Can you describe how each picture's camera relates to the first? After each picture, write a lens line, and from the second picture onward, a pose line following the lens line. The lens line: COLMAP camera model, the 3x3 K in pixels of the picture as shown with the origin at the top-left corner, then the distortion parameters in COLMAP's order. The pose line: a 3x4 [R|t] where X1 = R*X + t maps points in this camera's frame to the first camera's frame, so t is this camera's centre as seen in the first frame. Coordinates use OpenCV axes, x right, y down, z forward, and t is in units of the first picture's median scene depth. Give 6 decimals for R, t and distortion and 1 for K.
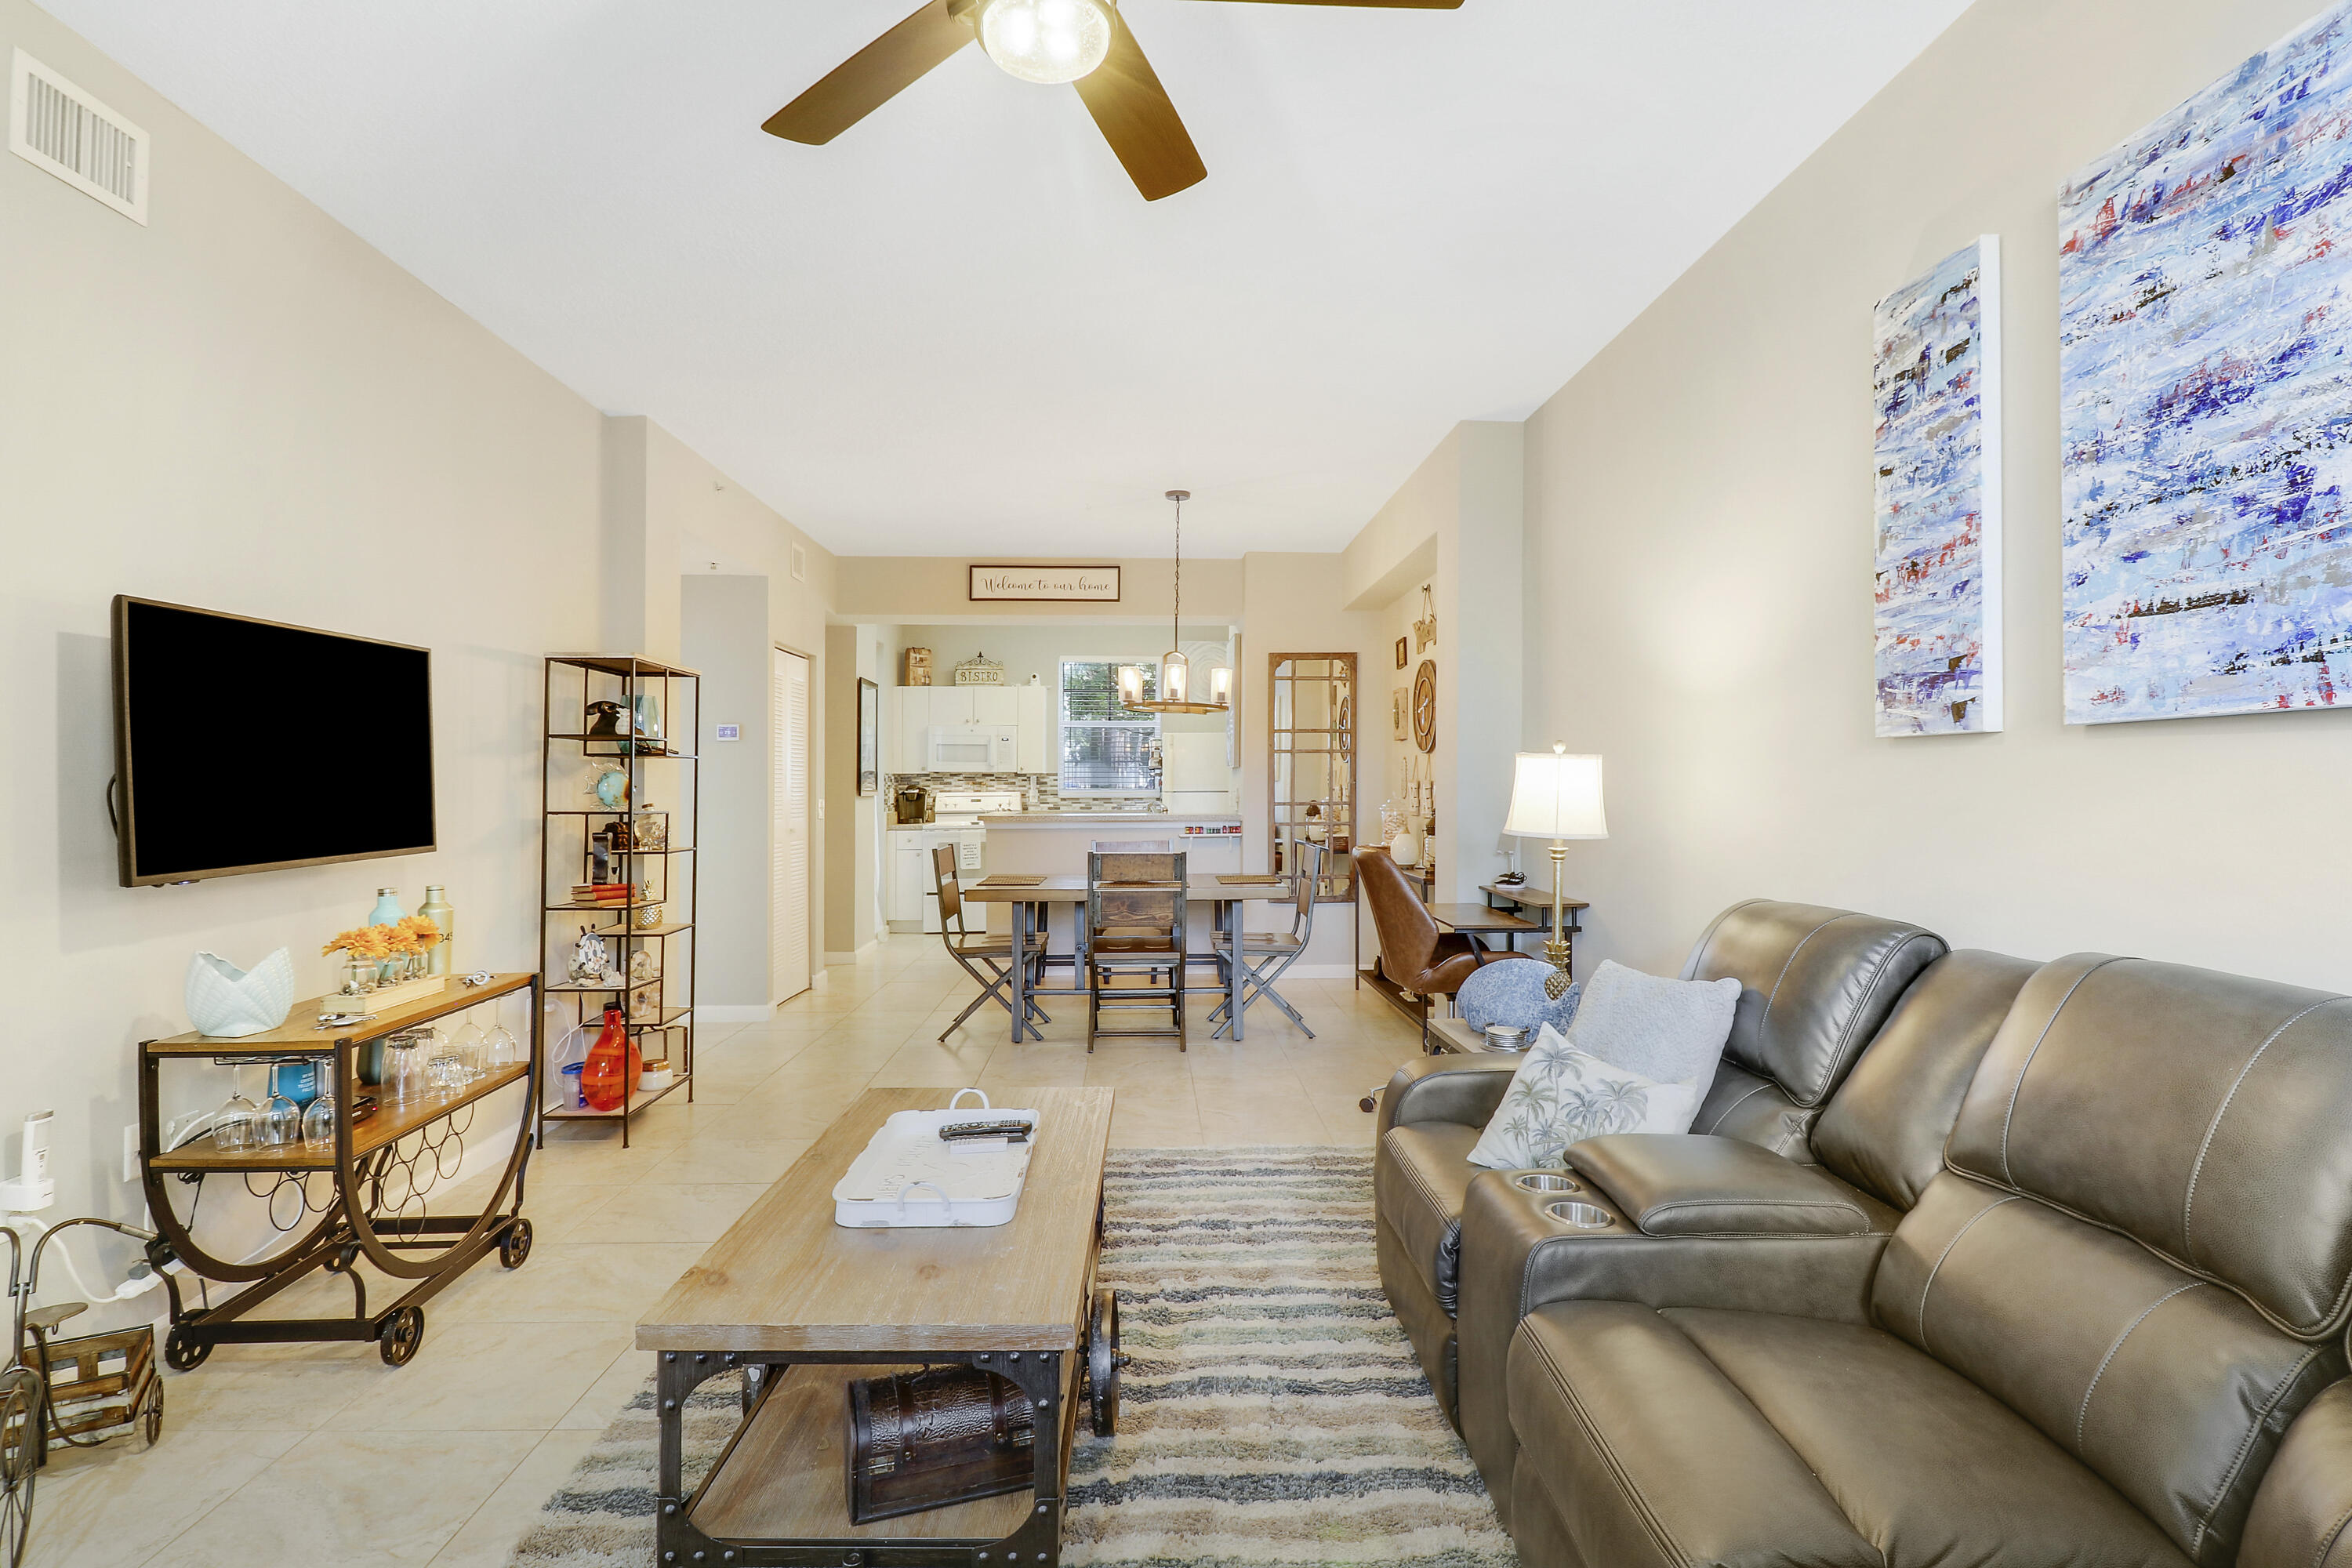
lens RADIAL K [[1121.5, 0, 1187.5], [0, 1121.5, 782.2], [0, 0, 1]] dist [0.008587, -0.013840]
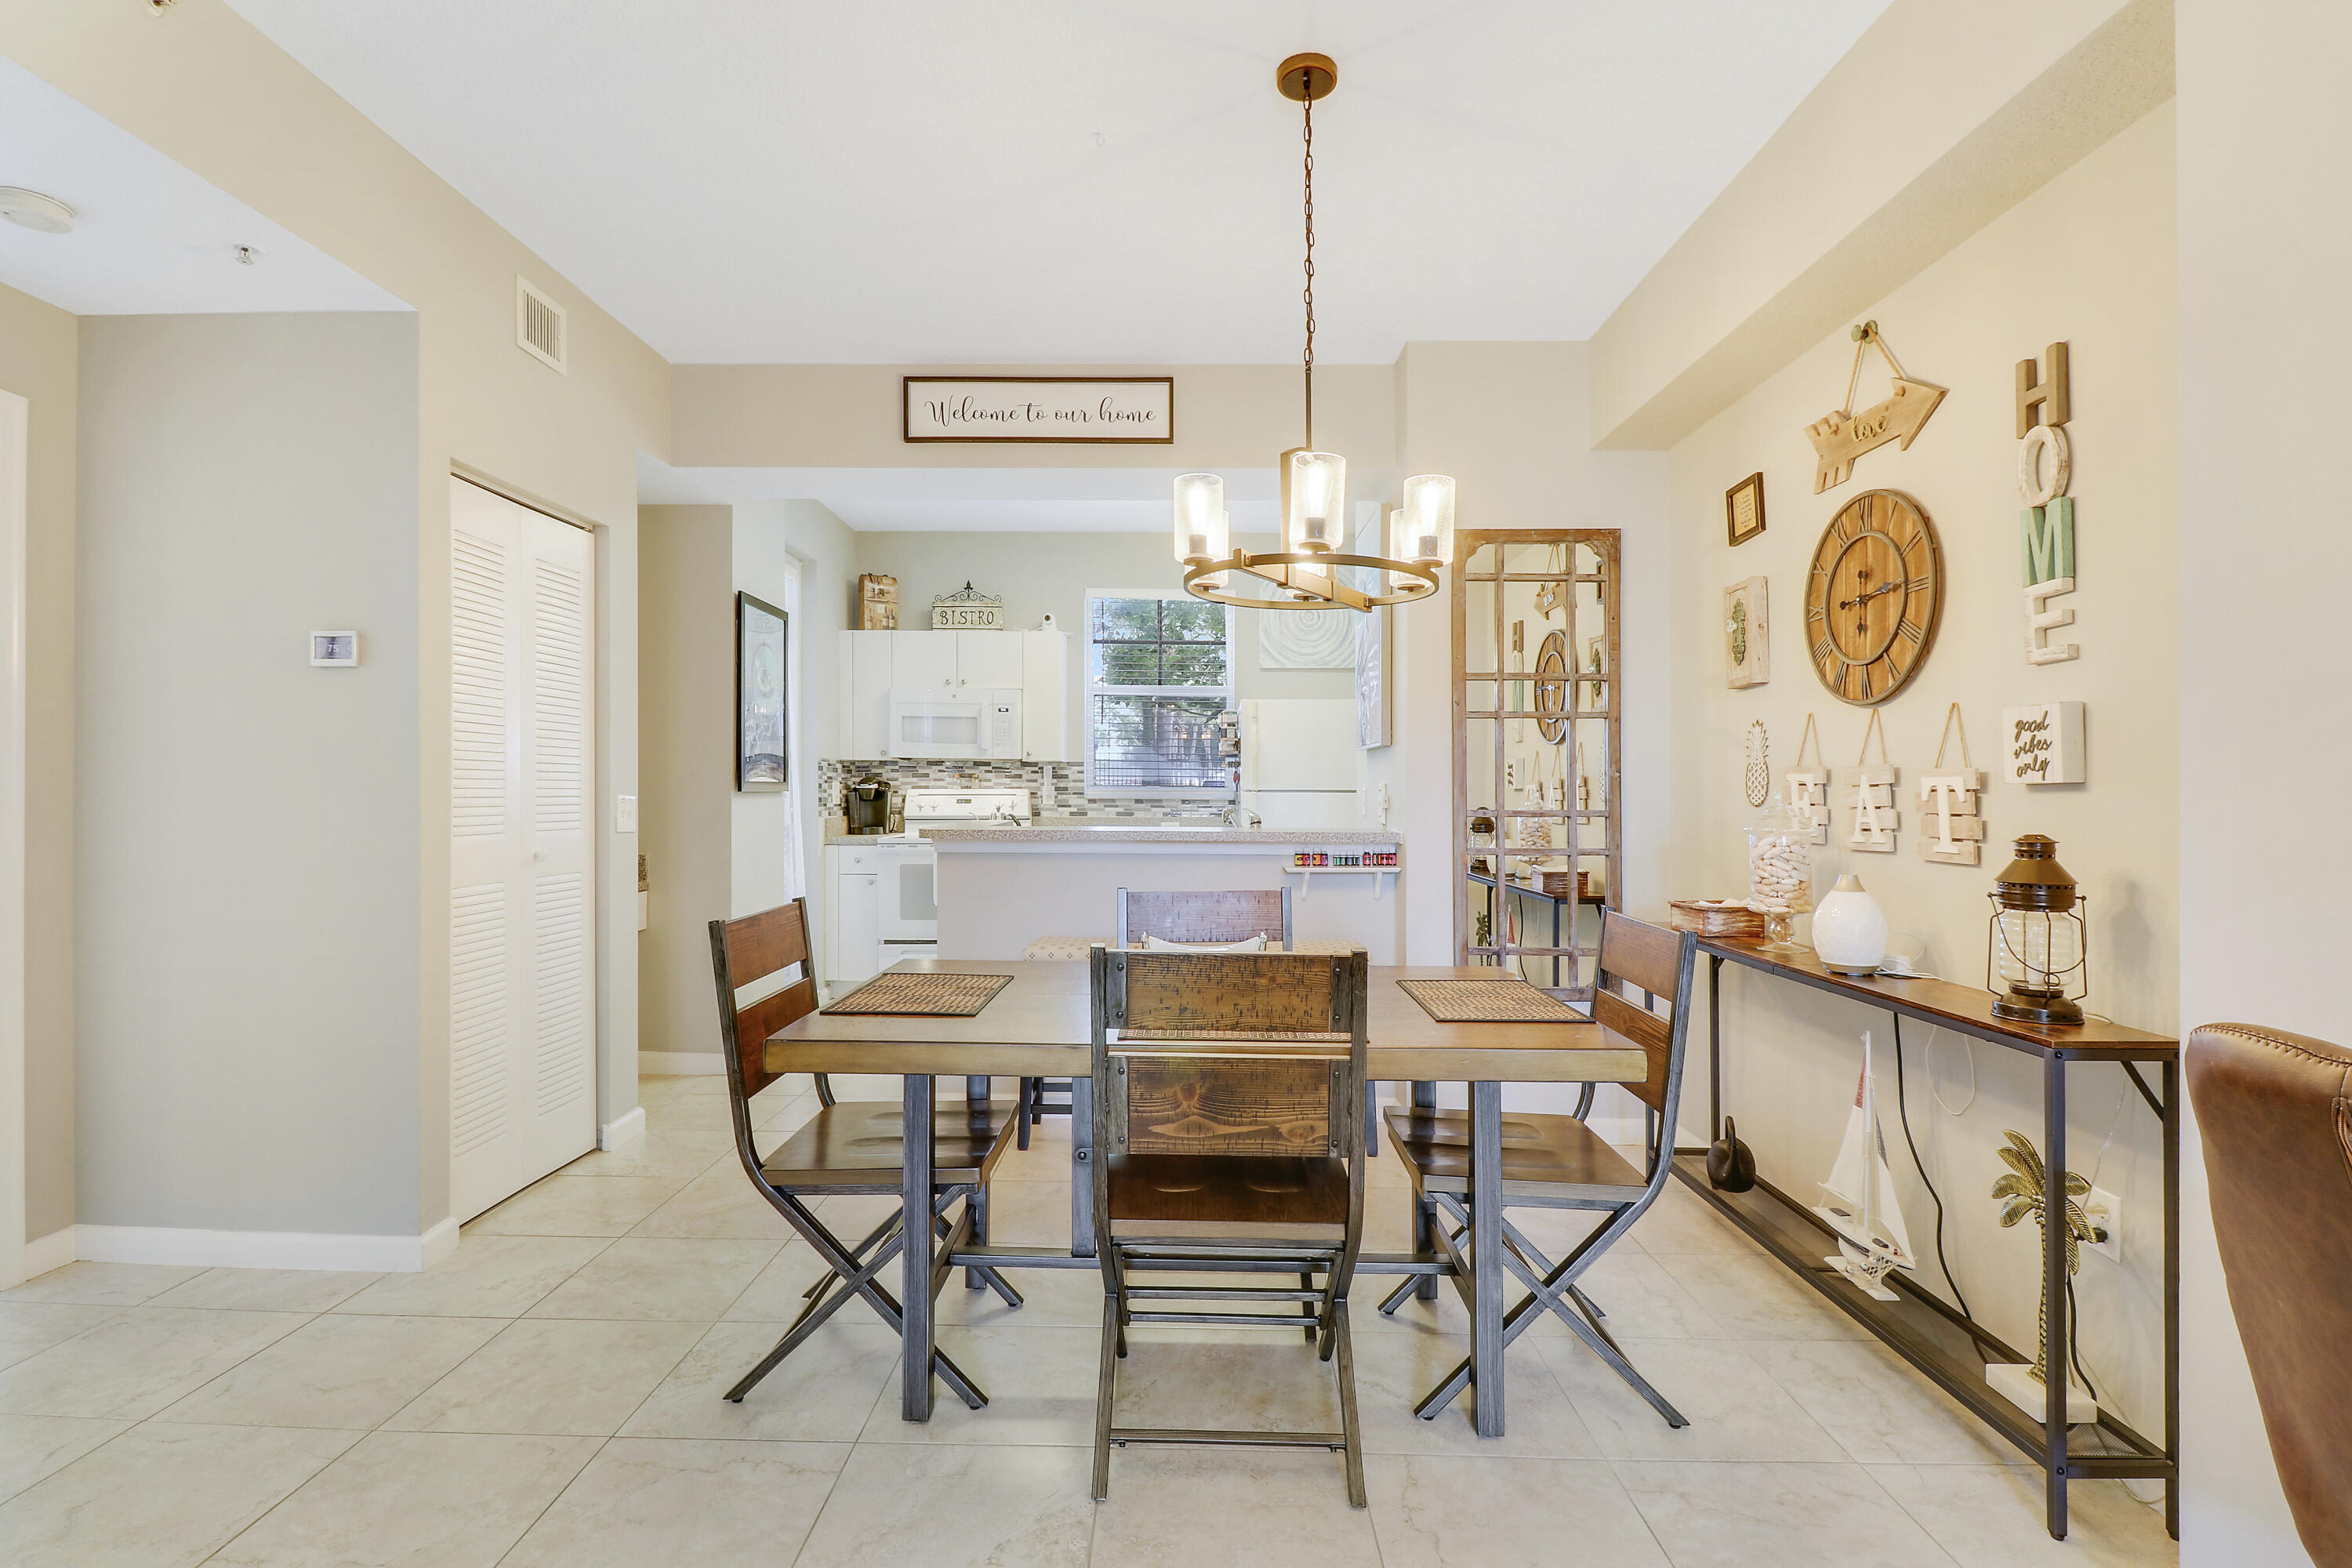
lens RADIAL K [[1121.5, 0, 1174.2], [0, 1121.5, 790.1], [0, 0, 1]] dist [0.008587, -0.013840]
pose [[0.998214, 0.006623, -0.059379, -0.083885], [-0.006218, 0.999956, 0.007002, 0.016793], [0.059423, -0.006621, 0.998211, 1.310984]]
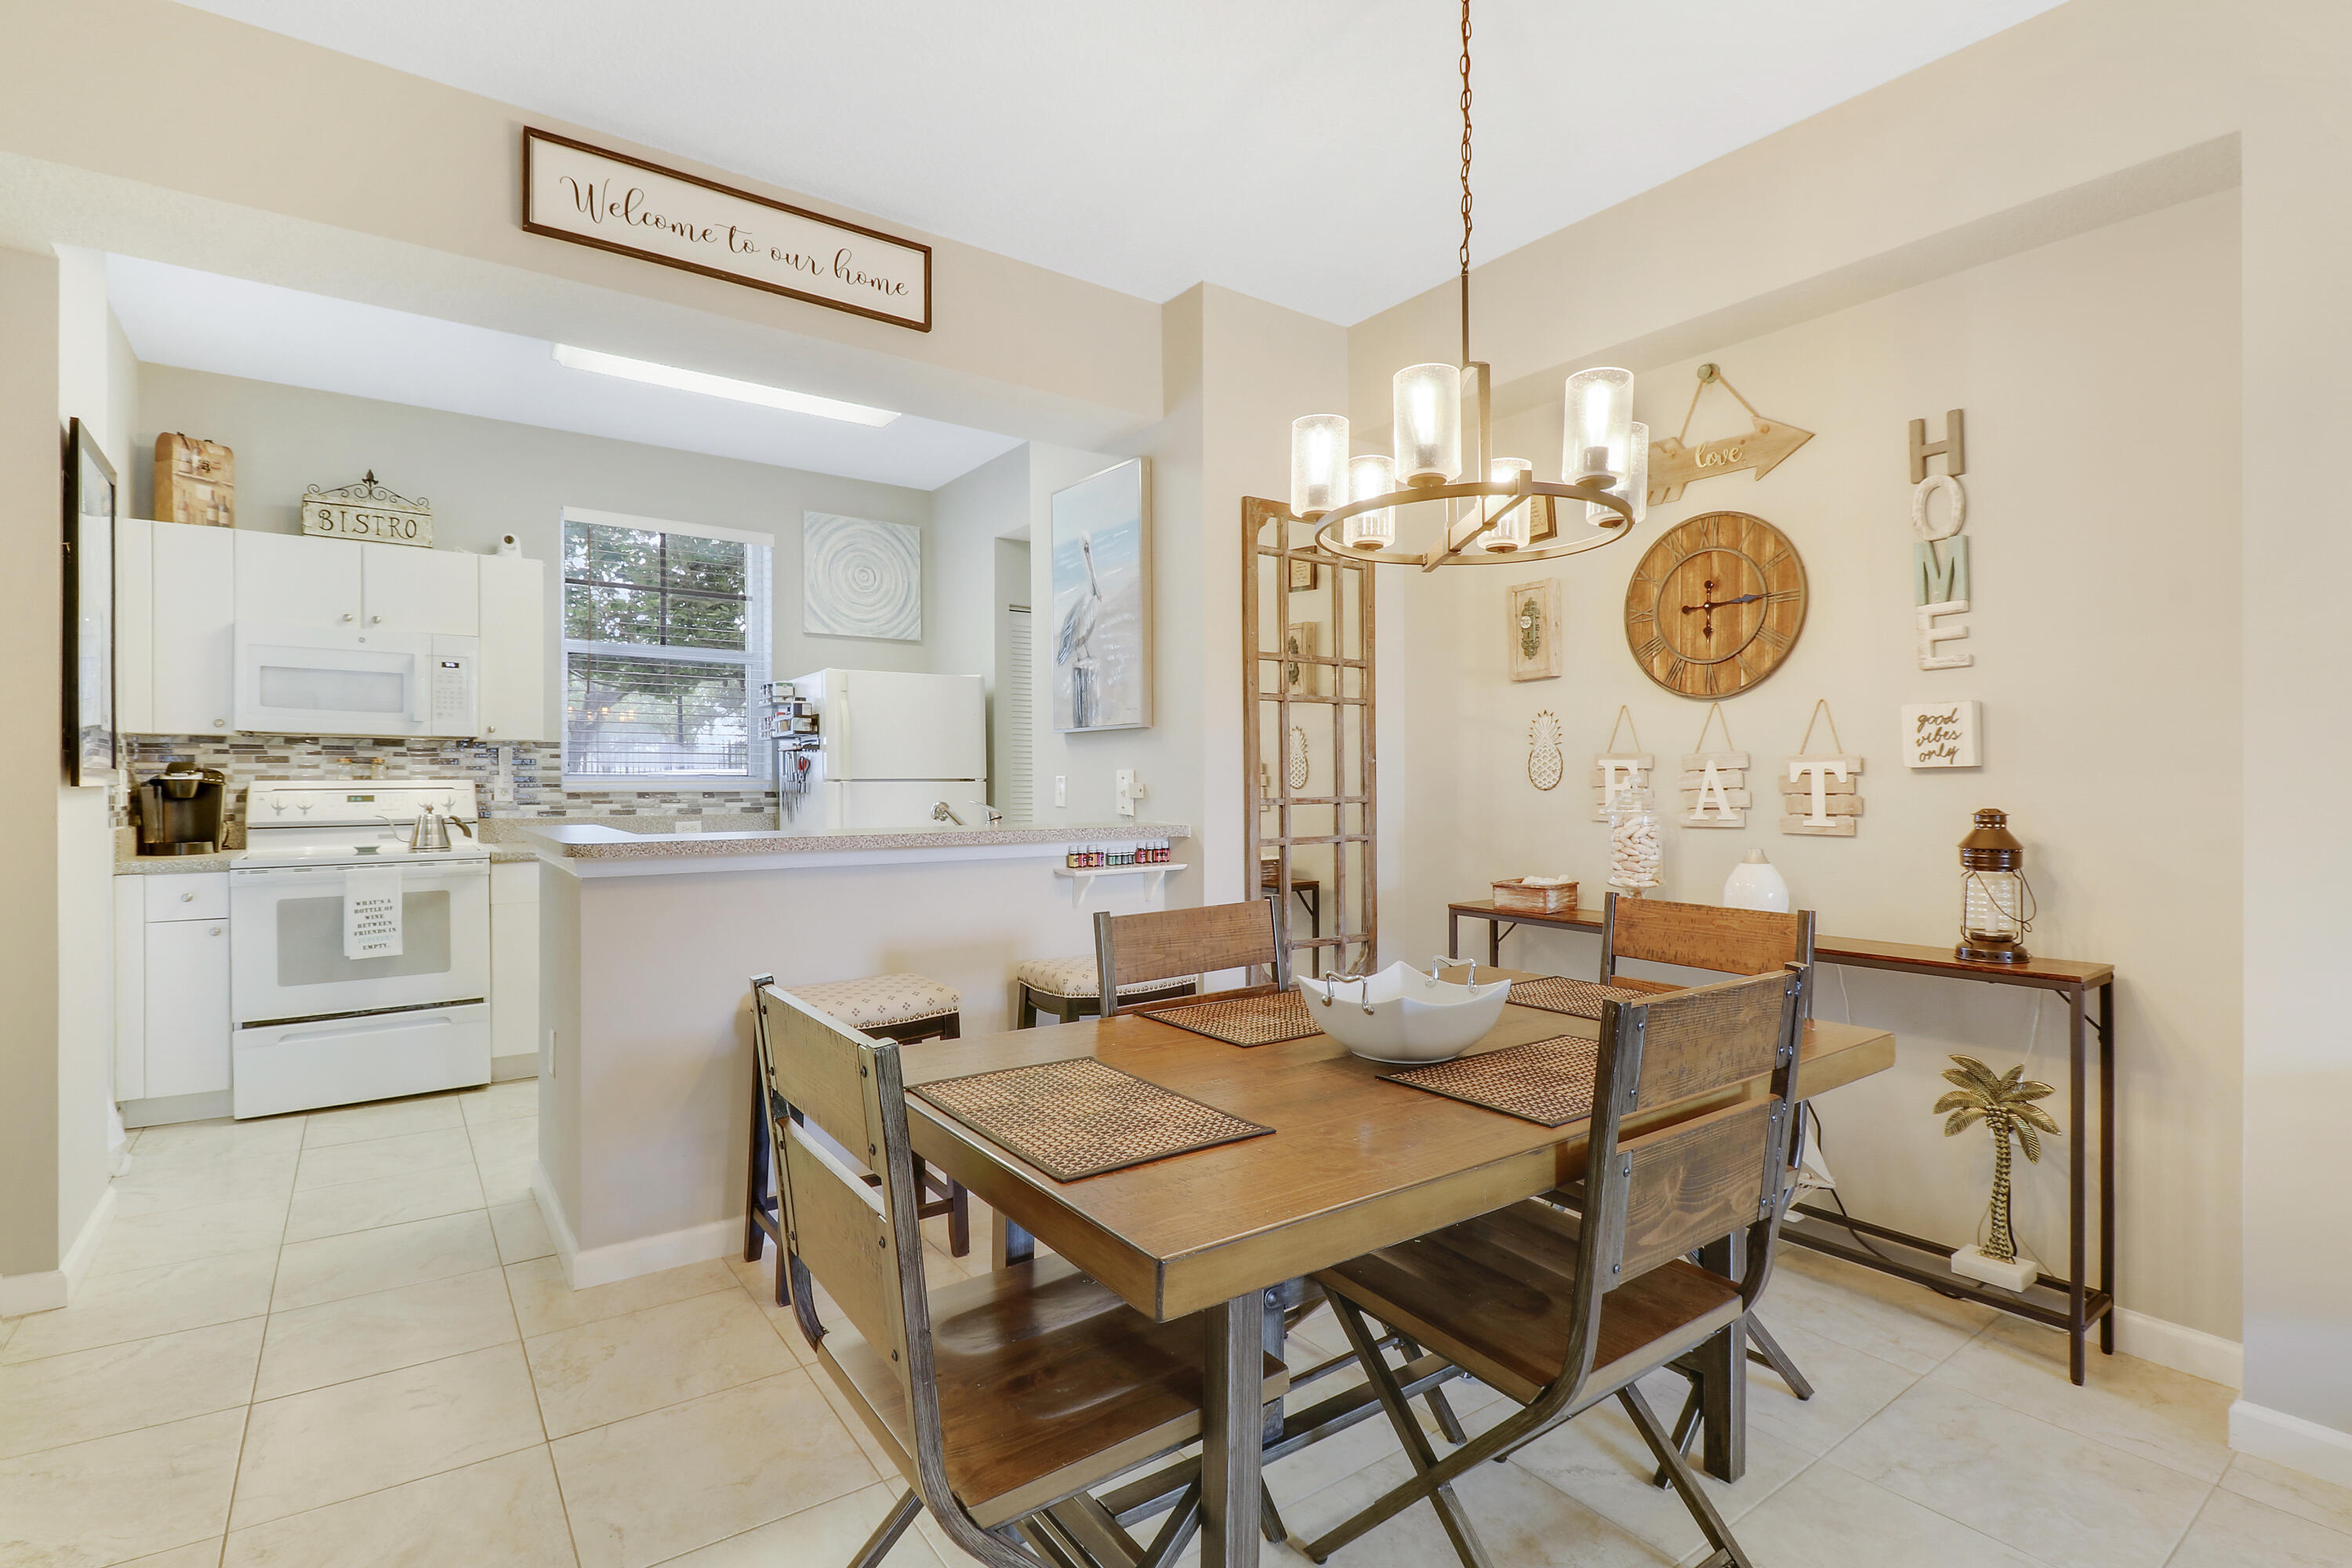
lens RADIAL K [[1121.5, 0, 1208.7], [0, 1121.5, 774.4], [0, 0, 1]] dist [0.008587, -0.013840]
pose [[0.829892, 0.005485, 0.557896, -0.620759], [-0.004484, 0.999985, -0.003163, 0.026807], [-0.557905, 0.000123, 0.829905, 1.711398]]
